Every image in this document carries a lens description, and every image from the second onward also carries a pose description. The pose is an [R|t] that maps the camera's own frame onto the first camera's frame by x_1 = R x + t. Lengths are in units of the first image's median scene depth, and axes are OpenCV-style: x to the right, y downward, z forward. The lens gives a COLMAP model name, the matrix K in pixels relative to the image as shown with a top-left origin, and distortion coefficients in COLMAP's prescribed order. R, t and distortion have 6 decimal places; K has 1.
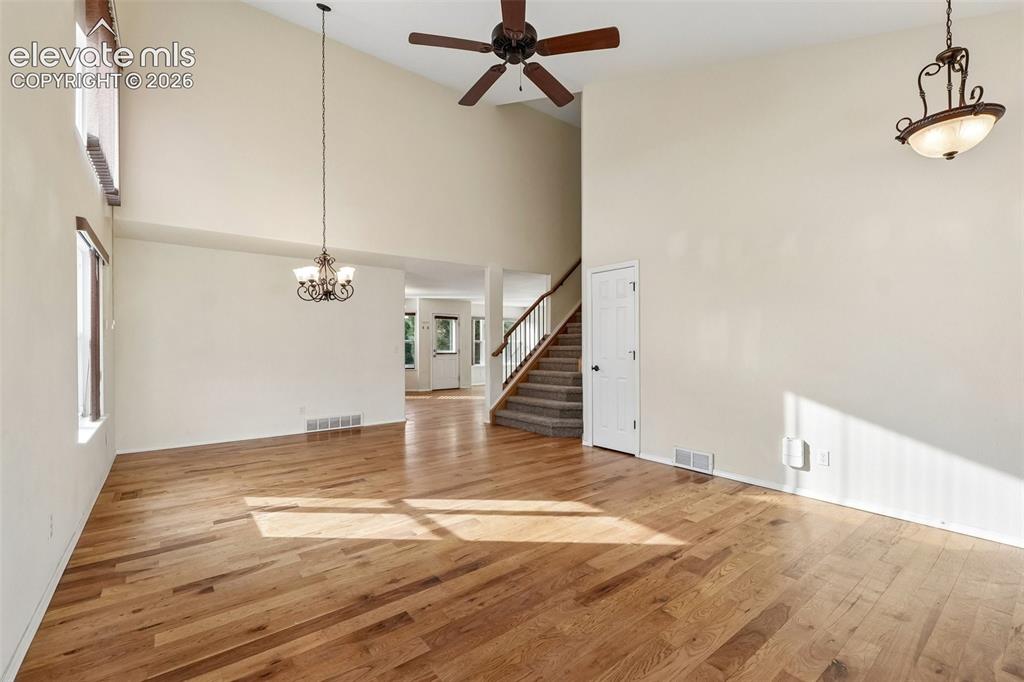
lens RADIAL K [[435.5, 0, 511.0], [0, 435.5, 349.0], [0, 0, 1]] dist [0.000830, 0.000023]
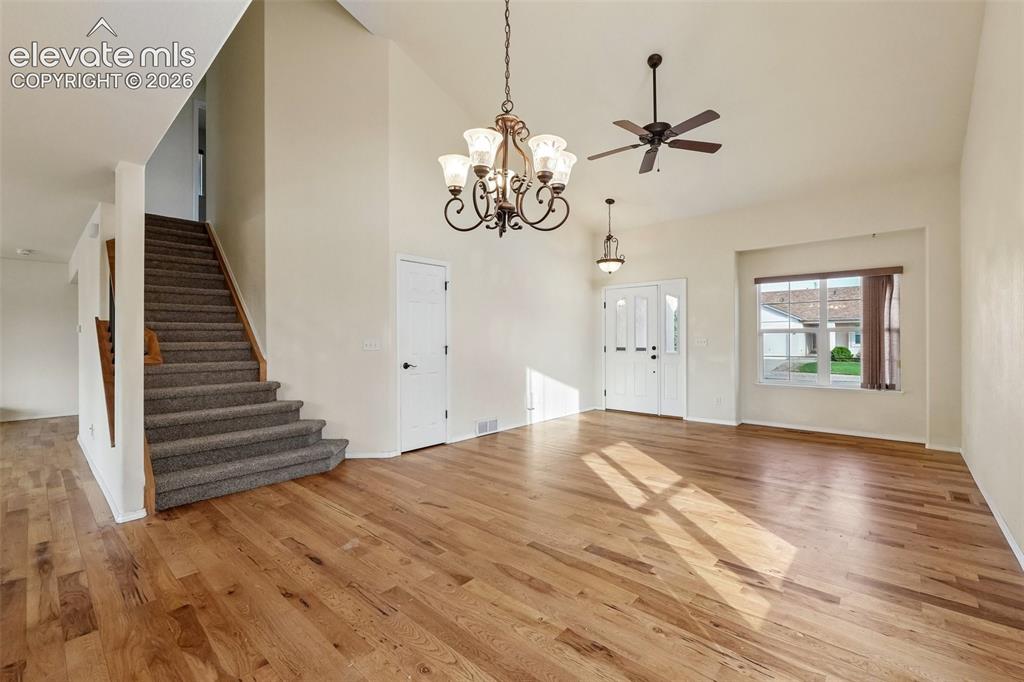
lens RADIAL K [[435.5, 0, 511.0], [0, 435.5, 349.0], [0, 0, 1]] dist [0.000830, 0.000023]
pose [[-0.176291, -0.015495, 0.984216, -1.161435], [0.012281, 0.999764, 0.017940, -0.007096], [-0.984262, 0.015249, -0.176059, 1.498482]]
